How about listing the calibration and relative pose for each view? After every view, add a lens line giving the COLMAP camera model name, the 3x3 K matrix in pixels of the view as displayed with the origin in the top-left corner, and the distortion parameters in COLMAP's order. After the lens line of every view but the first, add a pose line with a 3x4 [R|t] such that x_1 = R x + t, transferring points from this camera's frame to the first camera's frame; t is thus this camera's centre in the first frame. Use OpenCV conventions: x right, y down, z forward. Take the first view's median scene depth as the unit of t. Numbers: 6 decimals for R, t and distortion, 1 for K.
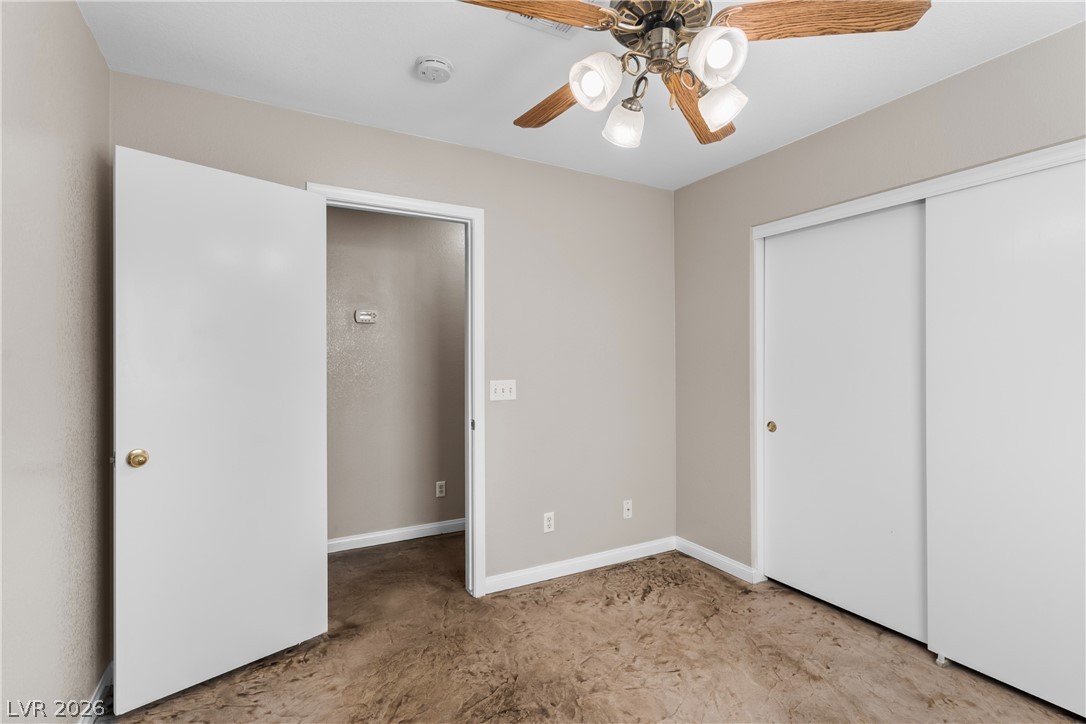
lens RADIAL K [[513.1, 0, 544.6], [0, 513.1, 358.9], [0, 0, 1]] dist [0.003007, 0.000097]
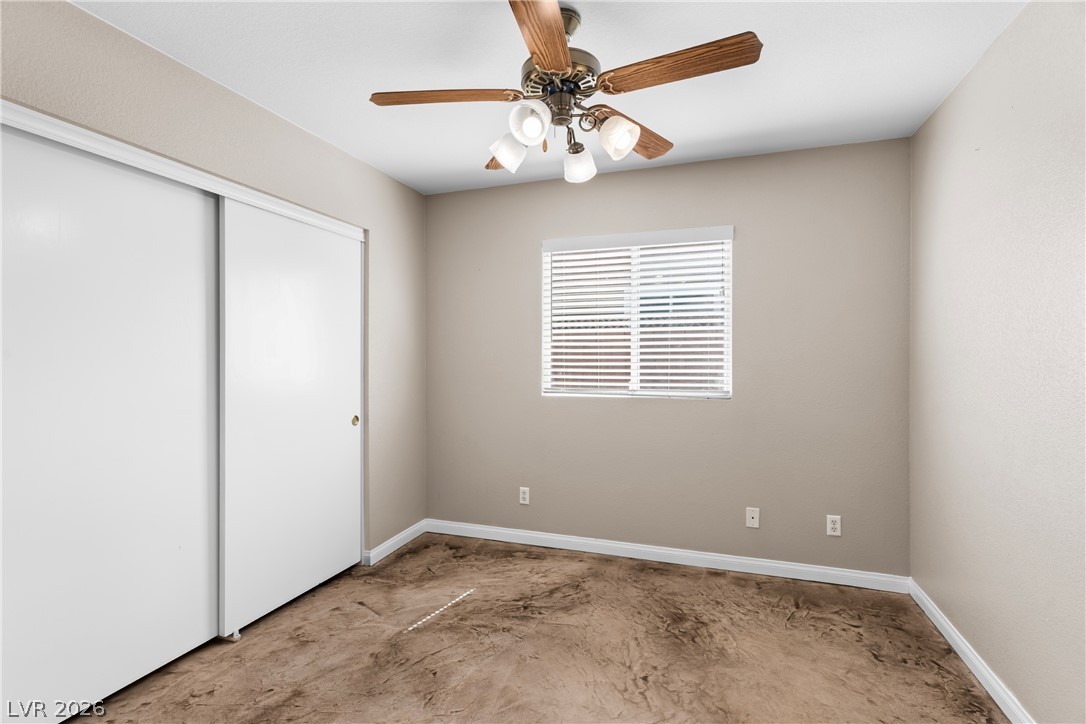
lens RADIAL K [[513.1, 0, 544.6], [0, 513.1, 358.9], [0, 0, 1]] dist [0.003007, 0.000097]
pose [[-0.663830, -0.004230, 0.747871, -0.440113], [-0.004869, 0.999987, 0.001335, 0.003999], [-0.747868, -0.002755, -0.663842, 1.192340]]
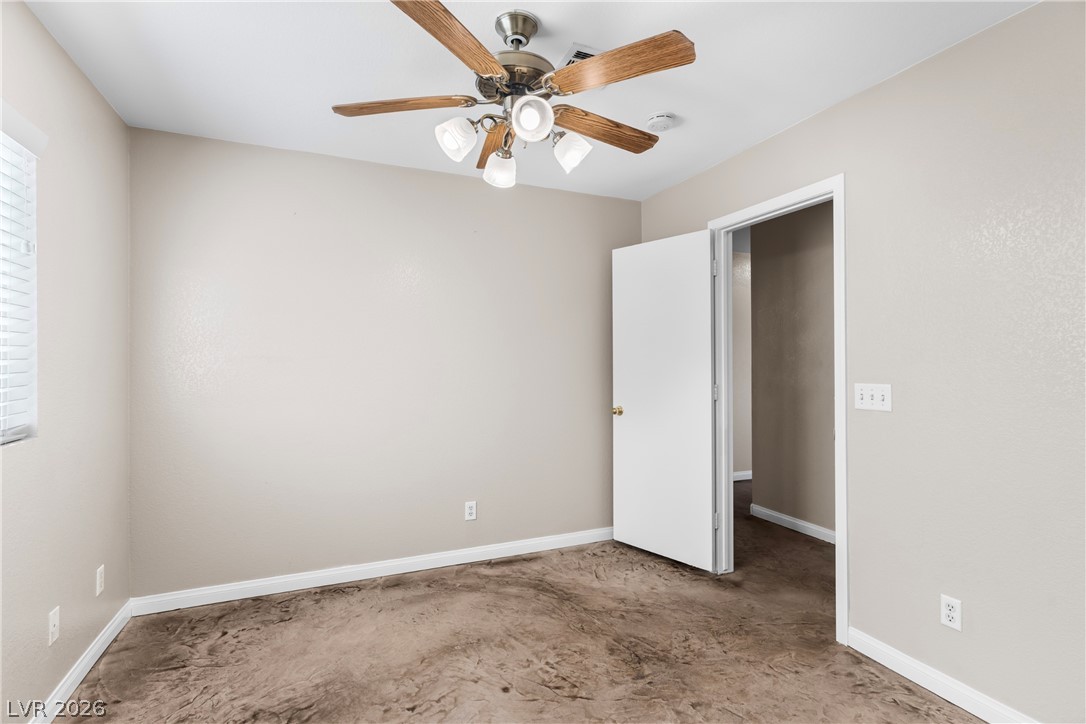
lens RADIAL K [[513.1, 0, 544.6], [0, 513.1, 358.9], [0, 0, 1]] dist [0.003007, 0.000097]
pose [[-0.108585, -0.001962, -0.994085, 0.932740], [0.010488, 0.999940, -0.003119, 0.002491], [0.994032, -0.010765, -0.108558, 0.767854]]
